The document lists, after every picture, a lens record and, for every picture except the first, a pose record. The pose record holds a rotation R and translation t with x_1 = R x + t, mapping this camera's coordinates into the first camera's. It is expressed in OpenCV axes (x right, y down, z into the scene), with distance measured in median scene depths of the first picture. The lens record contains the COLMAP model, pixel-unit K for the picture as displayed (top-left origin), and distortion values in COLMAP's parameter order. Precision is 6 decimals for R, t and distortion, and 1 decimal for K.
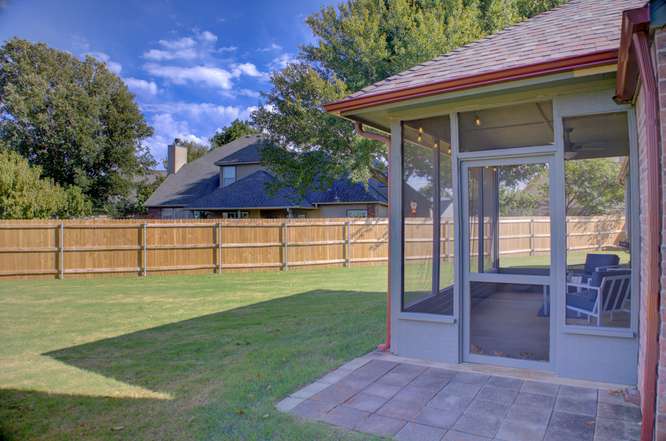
lens RADIAL K [[454.6, 0, 333.0], [0, 454.6, 220.5], [0, 0, 1]] dist [-0.144423, 0.052465]
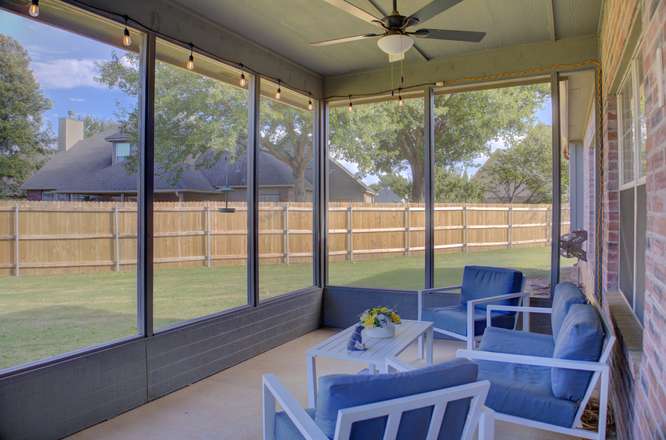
lens RADIAL K [[454.6, 0, 333.0], [0, 454.6, 220.0], [0, 0, 1]] dist [-0.144423, 0.052465]
pose [[0.998064, 0.008019, 0.061679, 0.103140], [-0.009357, 0.999726, 0.021433, 0.003732], [-0.061490, -0.021969, 0.997866, 0.129107]]
